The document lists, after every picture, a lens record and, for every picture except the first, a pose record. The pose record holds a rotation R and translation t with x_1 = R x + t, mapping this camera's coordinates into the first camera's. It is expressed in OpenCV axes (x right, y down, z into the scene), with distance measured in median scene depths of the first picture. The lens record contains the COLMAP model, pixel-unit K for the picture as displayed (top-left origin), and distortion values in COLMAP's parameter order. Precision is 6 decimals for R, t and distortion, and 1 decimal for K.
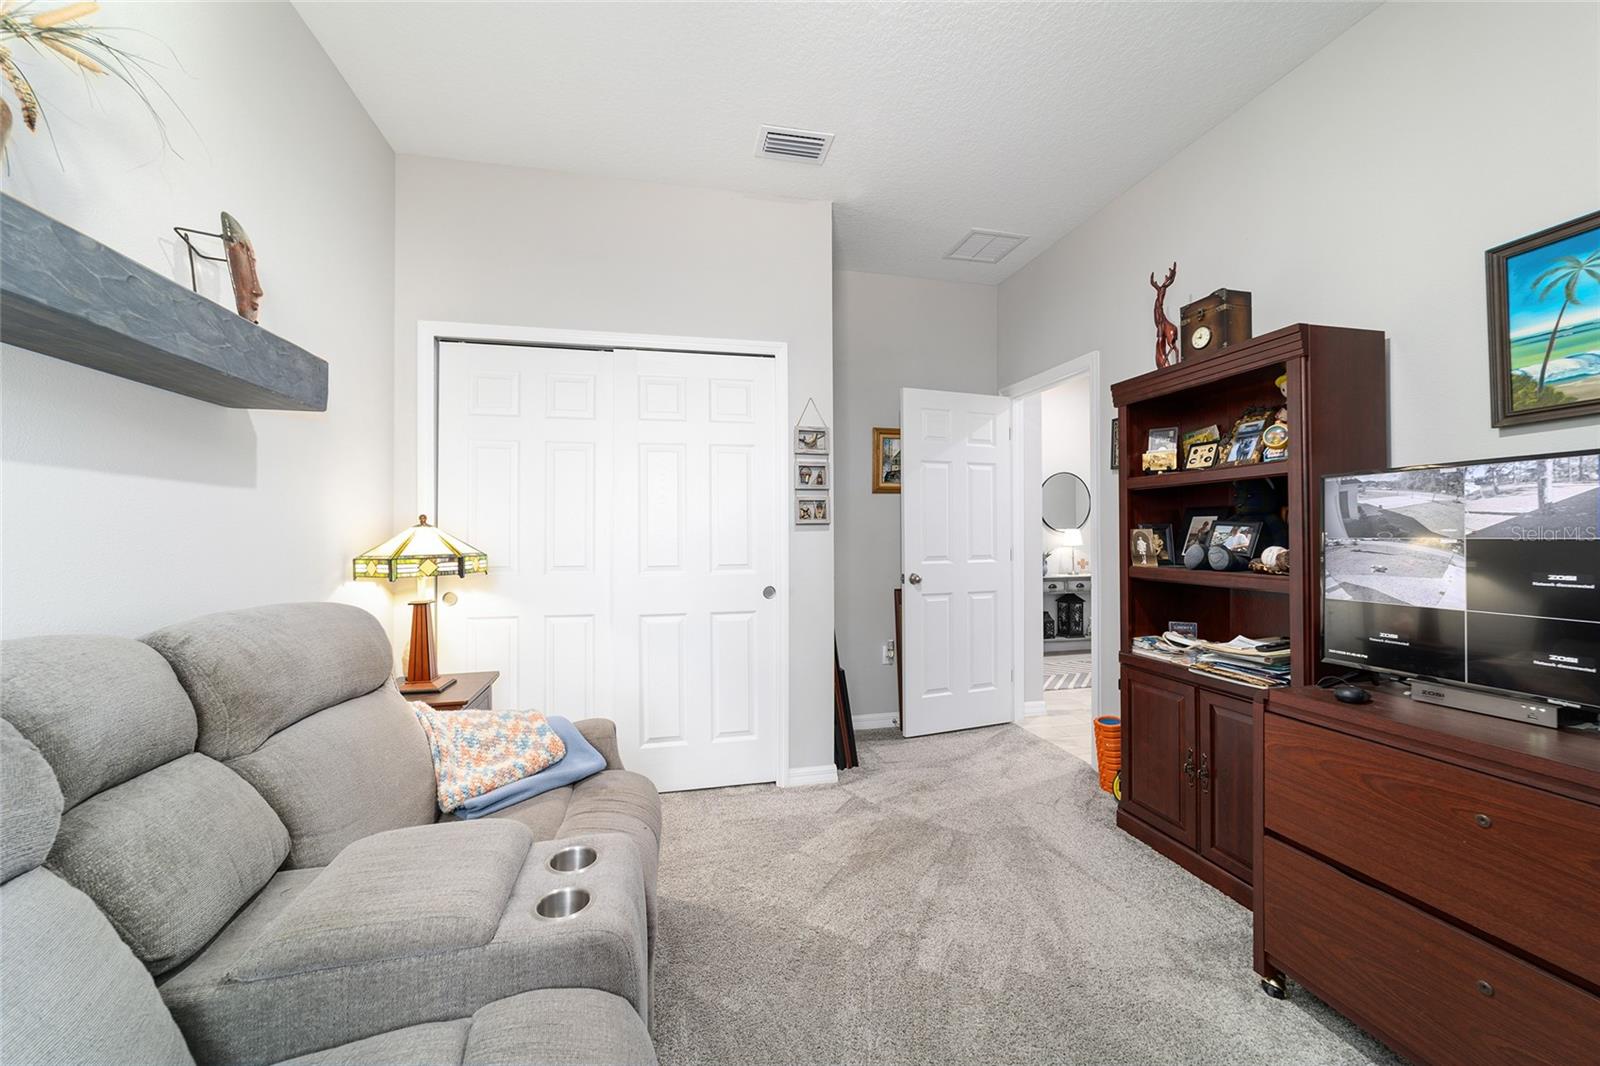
lens RADIAL K [[612.6, 0, 796.9], [0, 612.6, 530.2], [0, 0, 1]] dist [-0.001224, 0.000616]
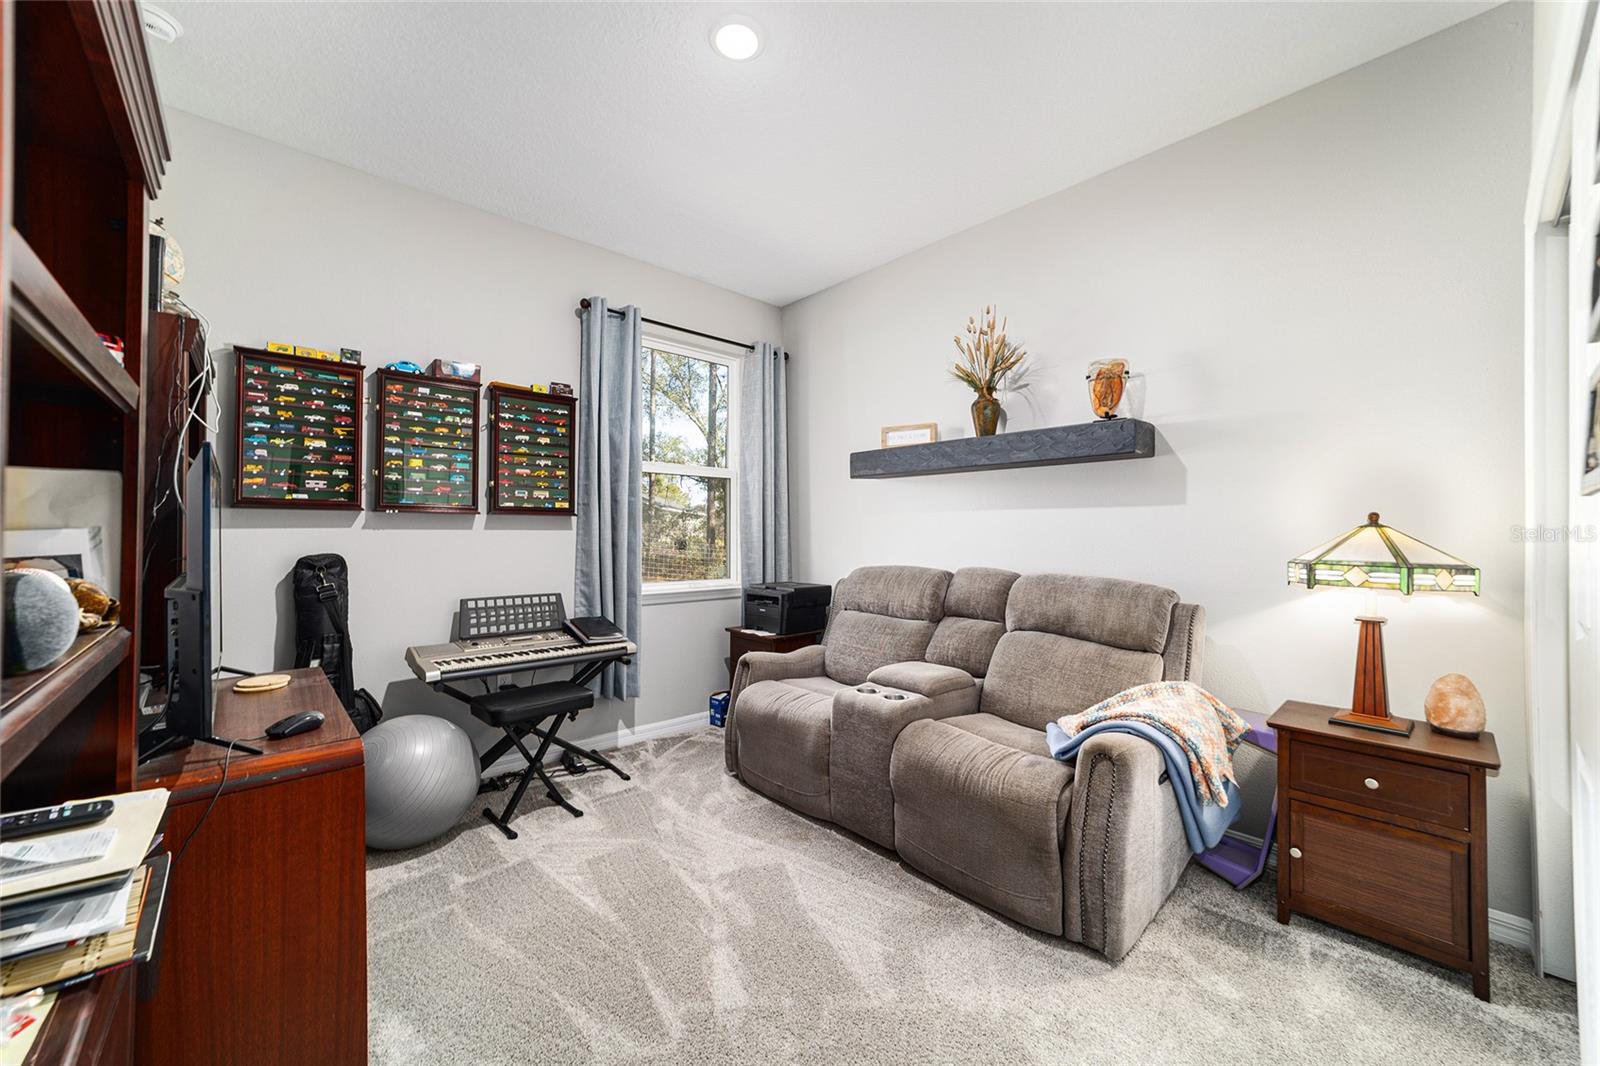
lens RADIAL K [[612.6, 0, 800.9], [0, 612.6, 531.7], [0, 0, 1]] dist [-0.001224, 0.000616]
pose [[-0.870643, -0.004077, -0.491899, 0.470816], [0.000617, 0.999956, -0.009380, 0.007174], [0.491916, -0.008470, -0.870602, 1.396336]]
